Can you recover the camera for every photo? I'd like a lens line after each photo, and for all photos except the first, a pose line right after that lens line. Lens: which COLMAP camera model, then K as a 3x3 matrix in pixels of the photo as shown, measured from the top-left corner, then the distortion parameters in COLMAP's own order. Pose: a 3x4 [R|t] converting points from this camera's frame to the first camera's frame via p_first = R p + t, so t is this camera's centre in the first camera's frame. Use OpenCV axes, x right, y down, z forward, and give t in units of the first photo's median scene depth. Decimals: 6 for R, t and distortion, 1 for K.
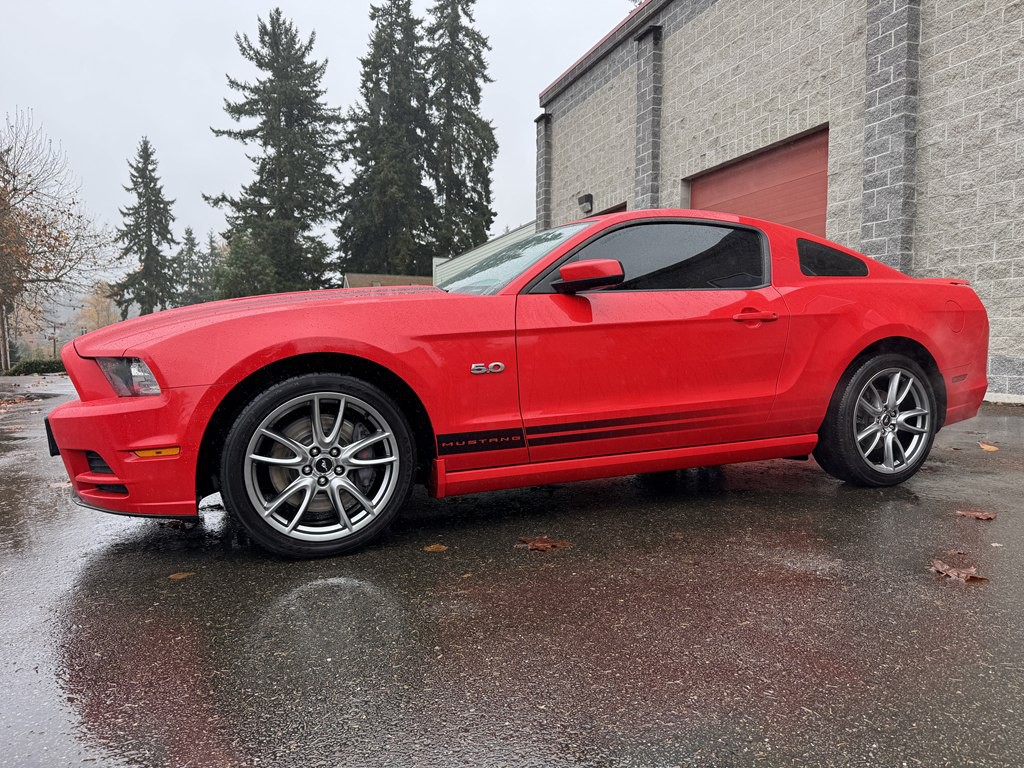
lens RADIAL K [[769.9, 0, 512.0], [0, 769.9, 384.0], [0, 0, 1]] dist [0.033408, 0.000718]
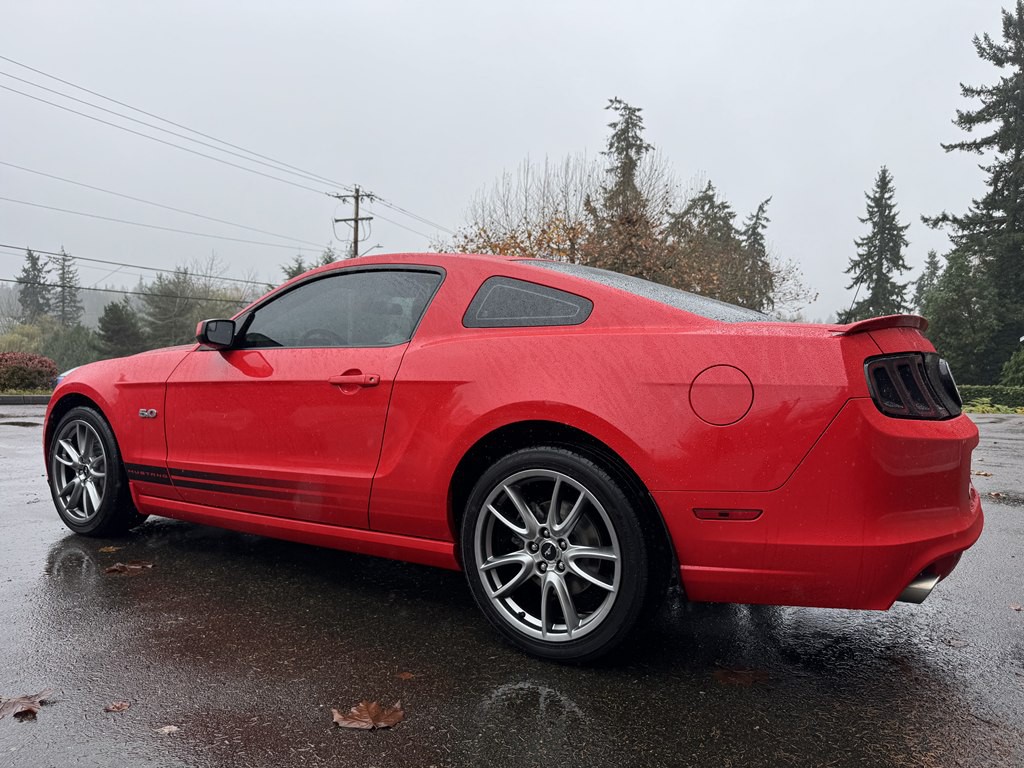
lens RADIAL K [[751.9, 0, 507.4], [0, 751.9, 384.6], [0, 0, 1]] dist [0.076725, -0.063984]
pose [[0.570137, 0.054372, -0.819748, 0.087984], [-0.079036, 0.996809, 0.011145, -0.008585], [0.817739, 0.058436, 0.572616, 0.054695]]
